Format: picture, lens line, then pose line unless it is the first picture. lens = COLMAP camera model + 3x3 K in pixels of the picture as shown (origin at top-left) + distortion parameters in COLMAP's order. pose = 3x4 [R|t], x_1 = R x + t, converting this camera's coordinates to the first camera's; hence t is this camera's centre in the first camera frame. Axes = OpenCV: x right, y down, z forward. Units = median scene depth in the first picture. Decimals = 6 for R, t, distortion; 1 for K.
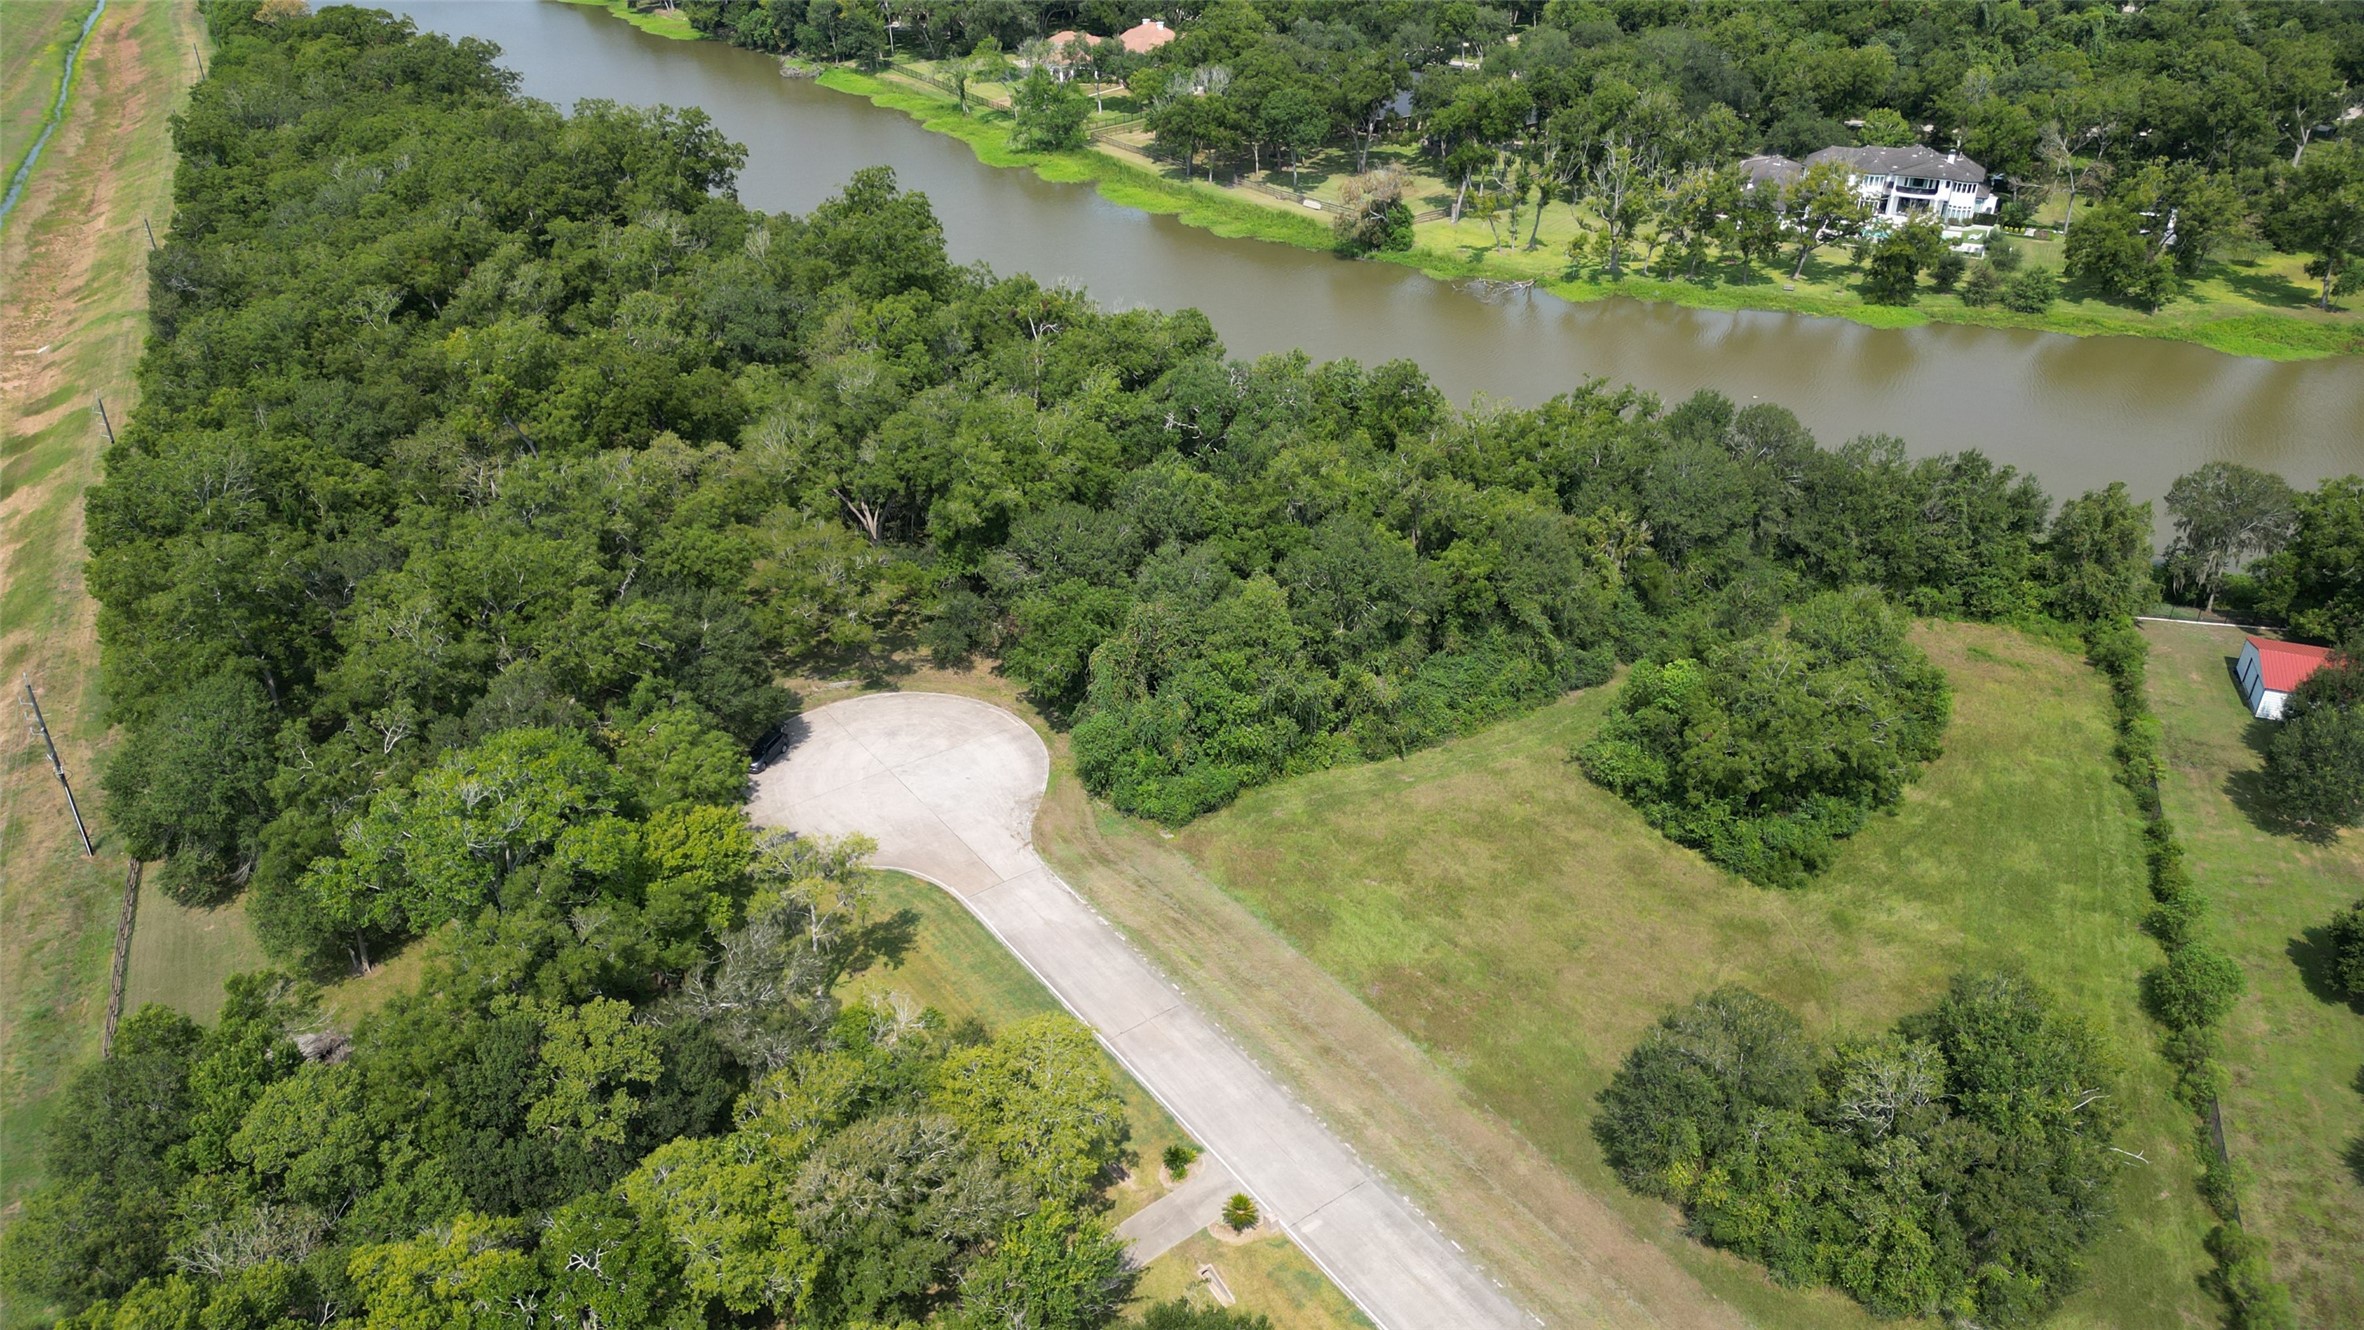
lens RADIAL K [[1653.4, 0, 1182.0], [0, 1653.4, 665.0], [0, 0, 1]] dist [0.071734, -0.066753]
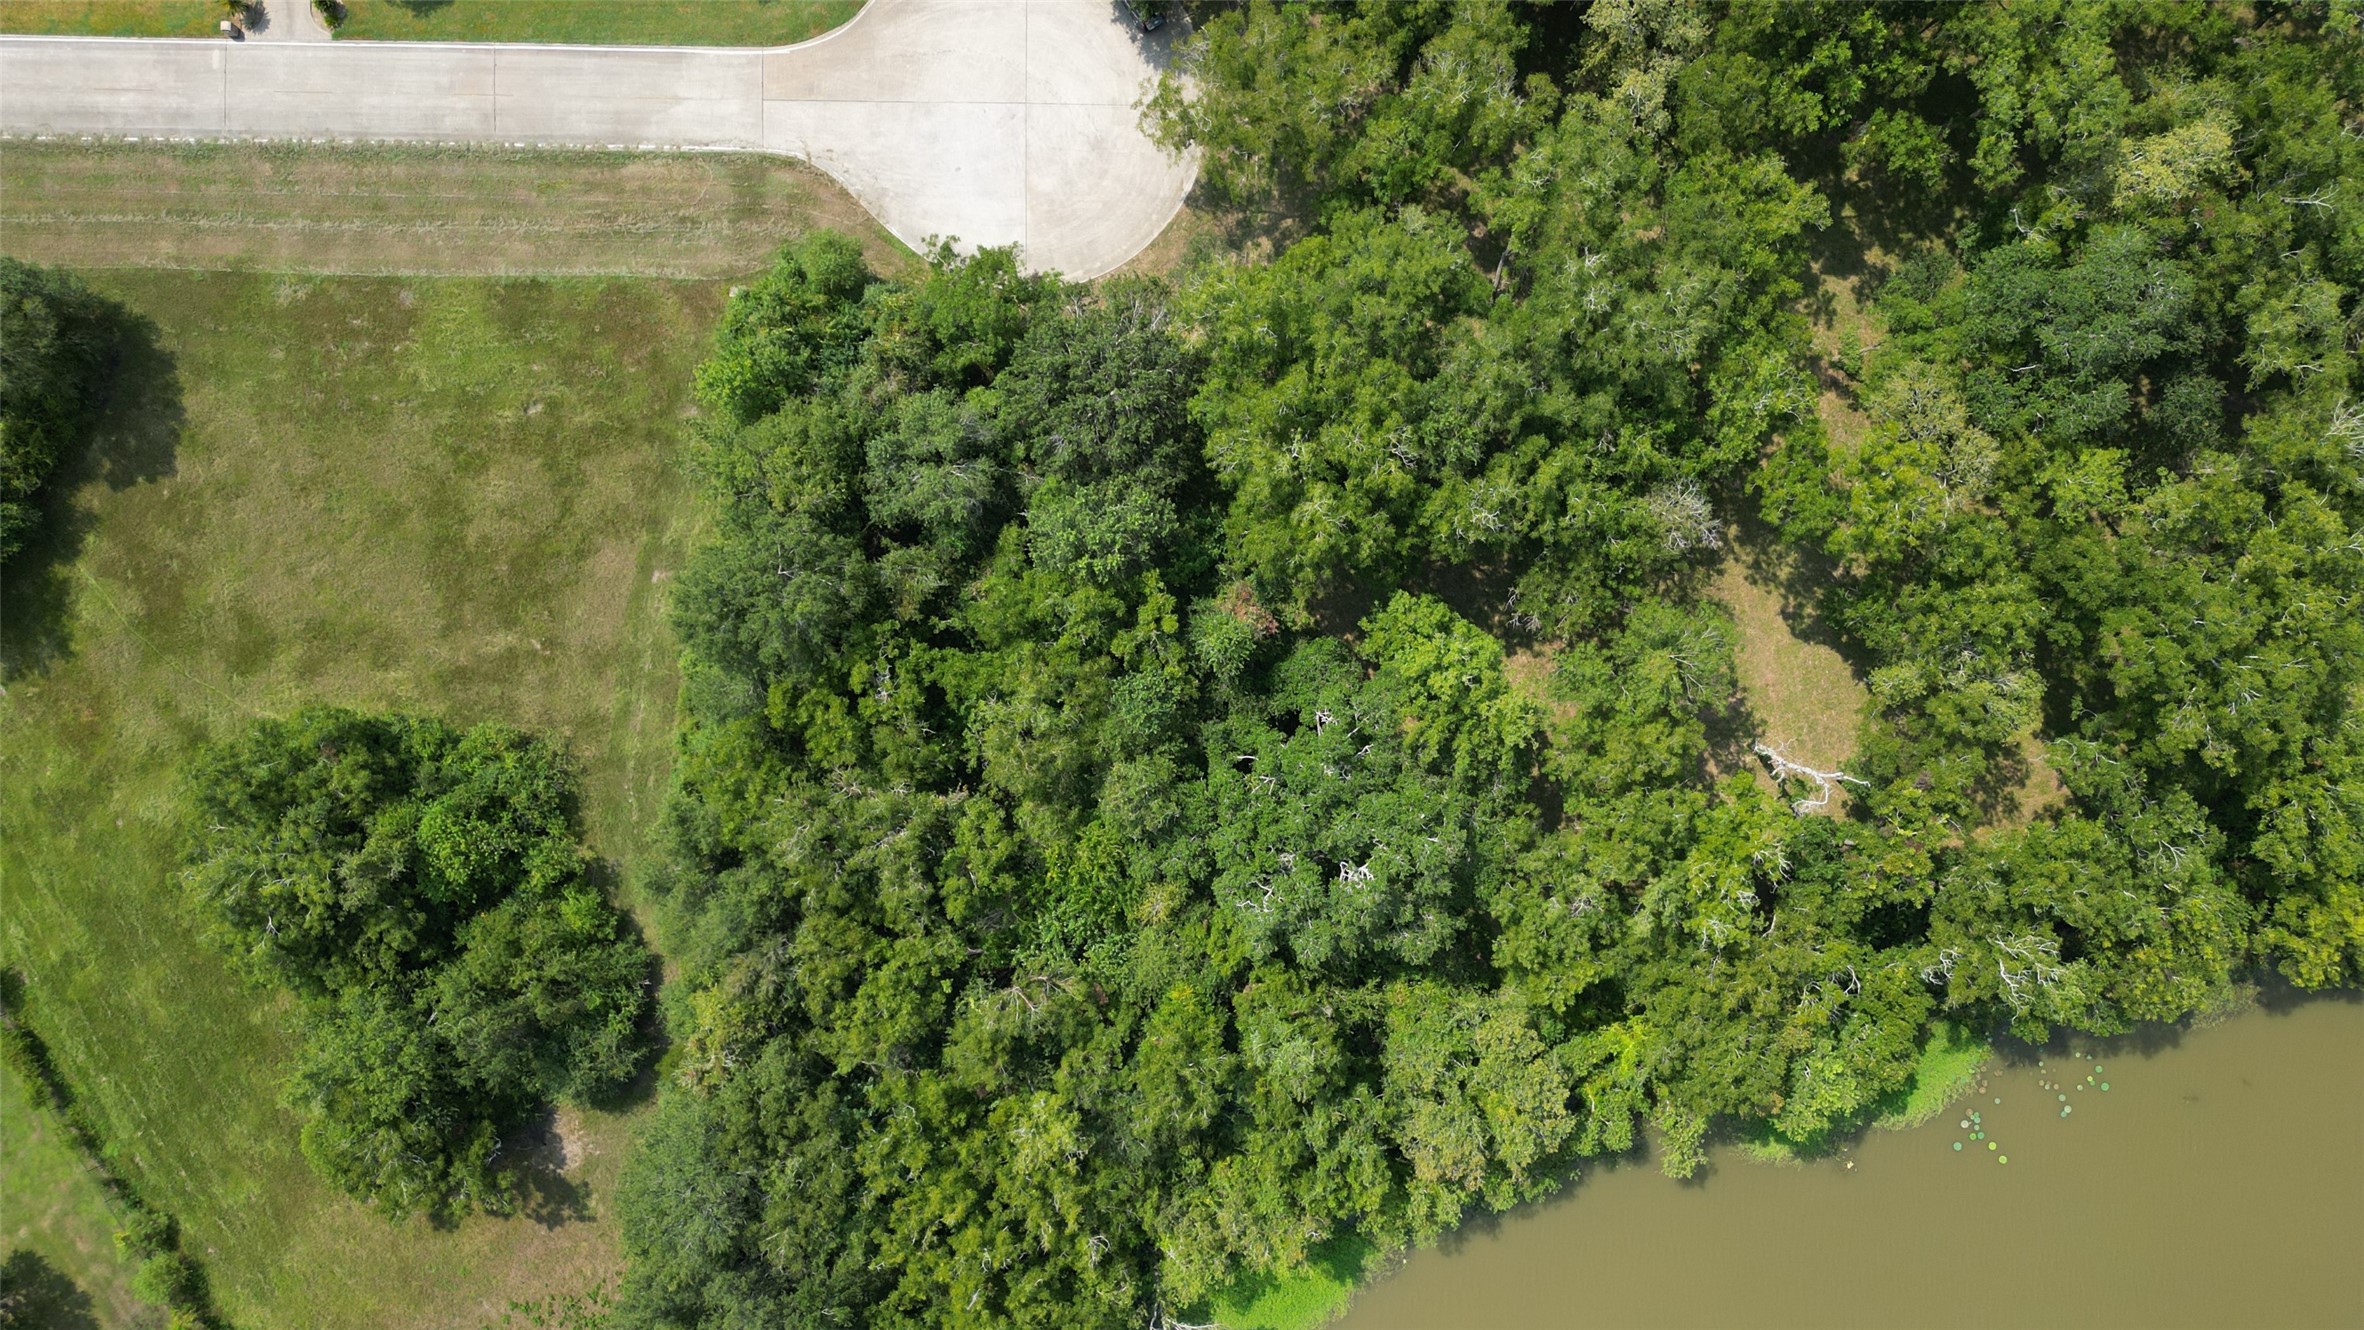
lens RADIAL K [[1657.9, 0, 1182.6], [0, 1657.9, 670.8], [0, 0, 1]] dist [0.068976, -0.065451]
pose [[-0.591912, 0.805997, -0.002928, 0.008298], [-0.392781, -0.285276, 0.874266, -0.437808], [0.703821, 0.518639, 0.485438, 0.422128]]
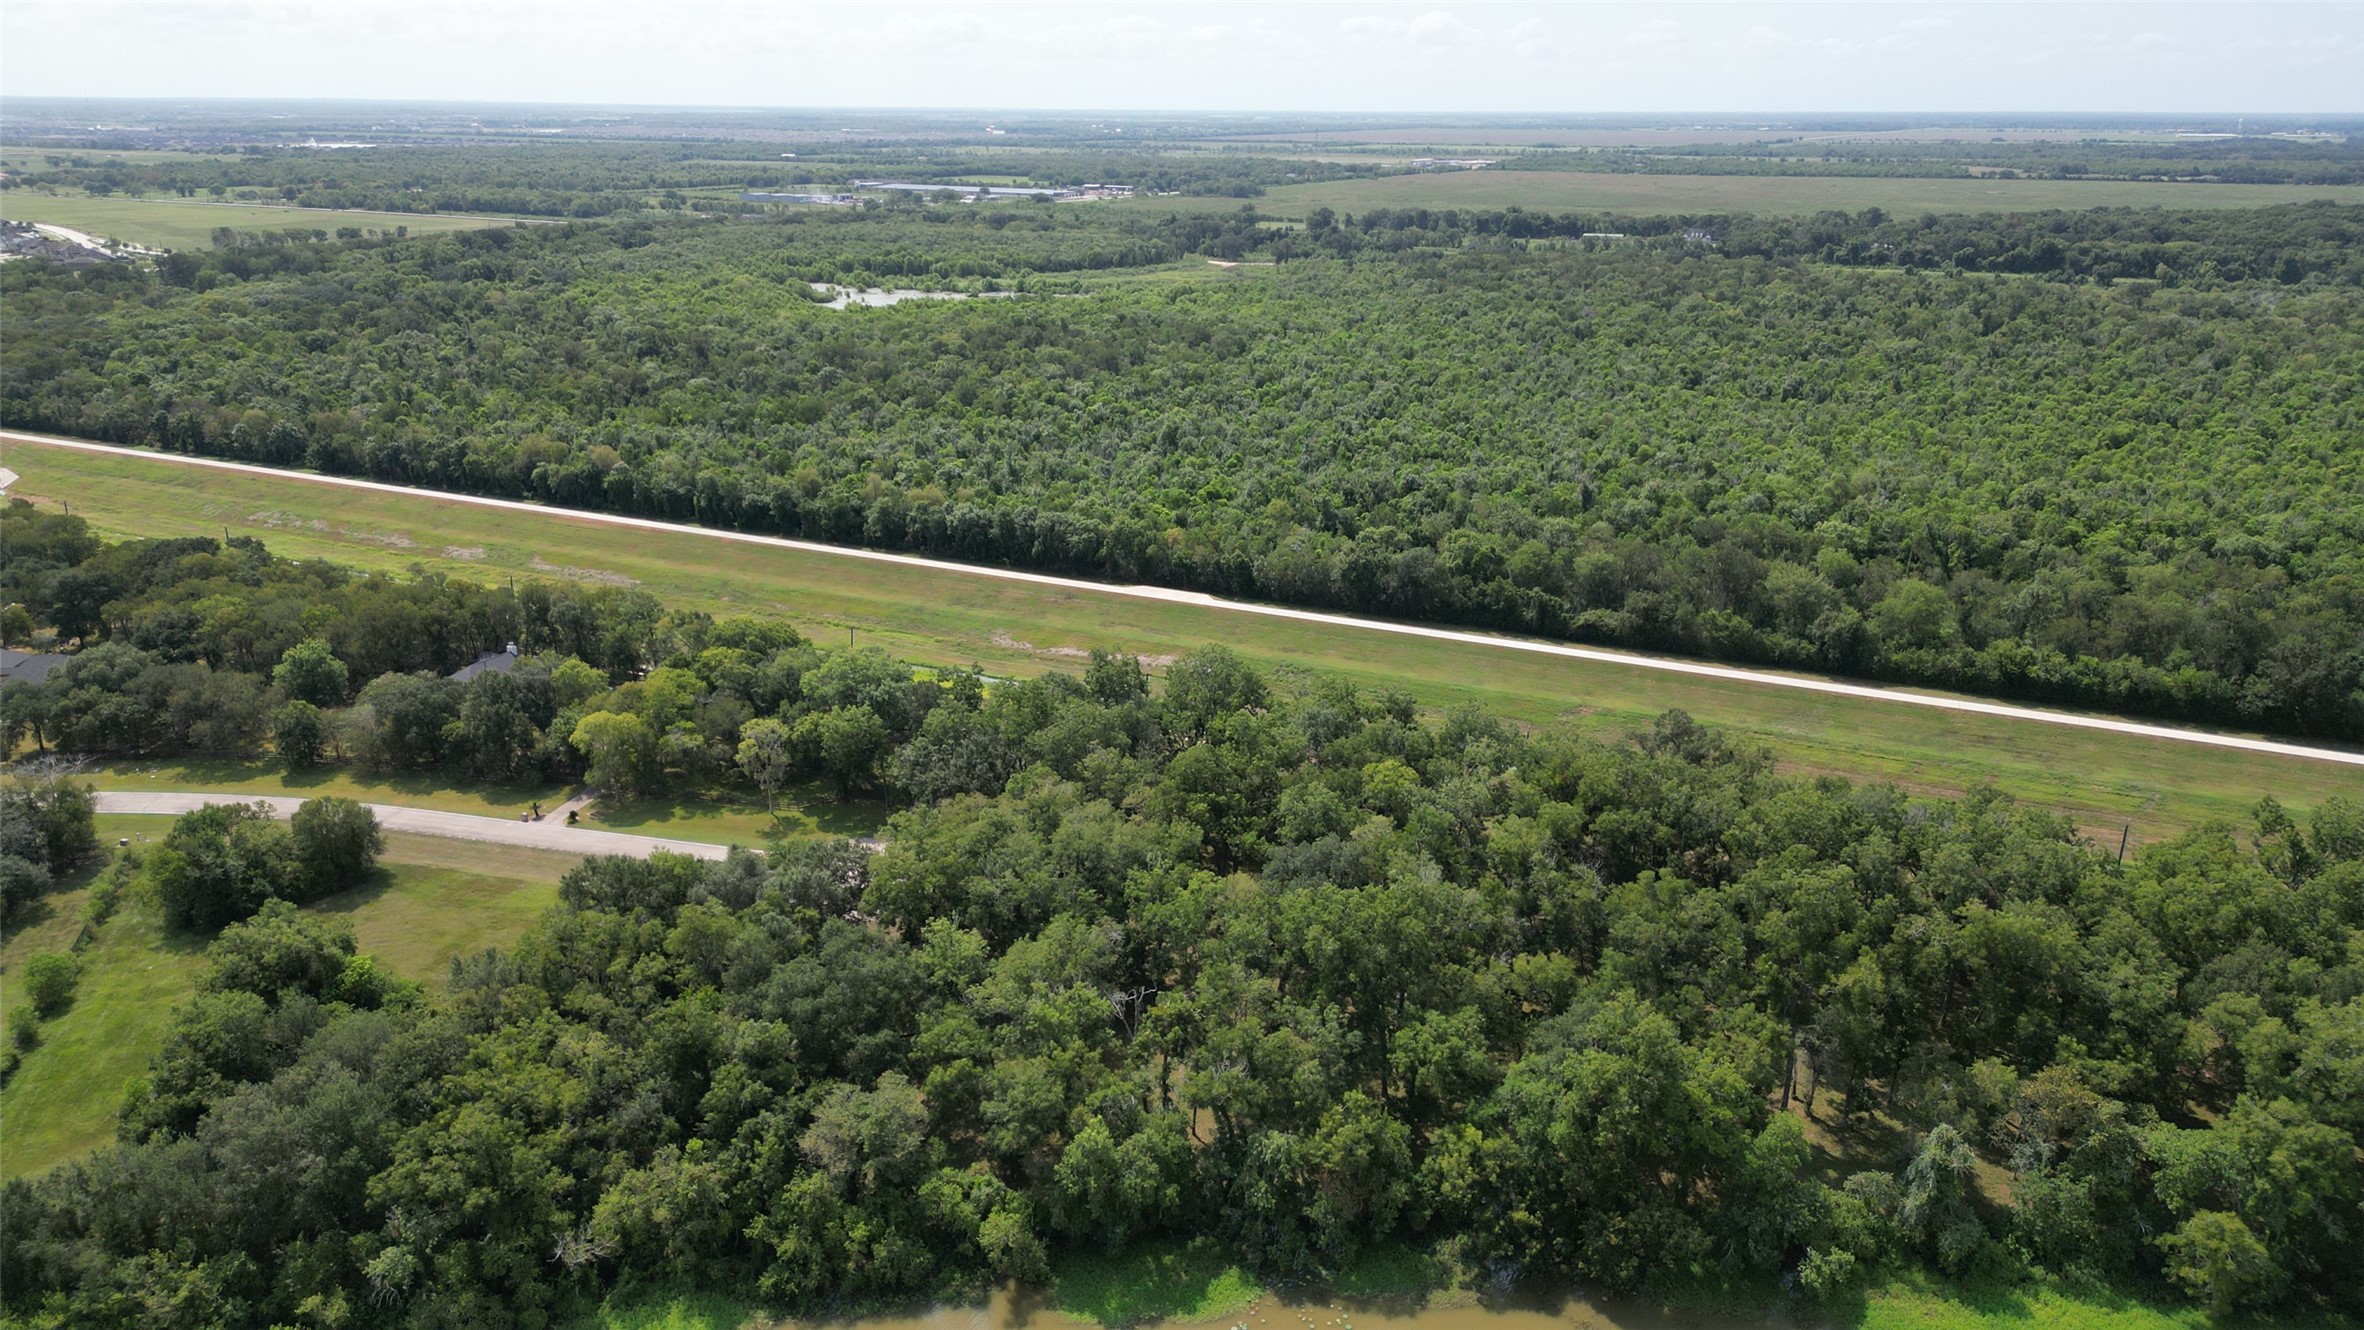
lens RADIAL K [[1653.9, 0, 1180.7], [0, 1653.9, 670.3], [0, 0, 1]] dist [0.081690, -0.086601]
pose [[-0.764383, 0.199736, -0.613045, 0.304853], [-0.326252, 0.700283, 0.634951, -0.670750], [0.556128, 0.685353, -0.470121, 0.977123]]
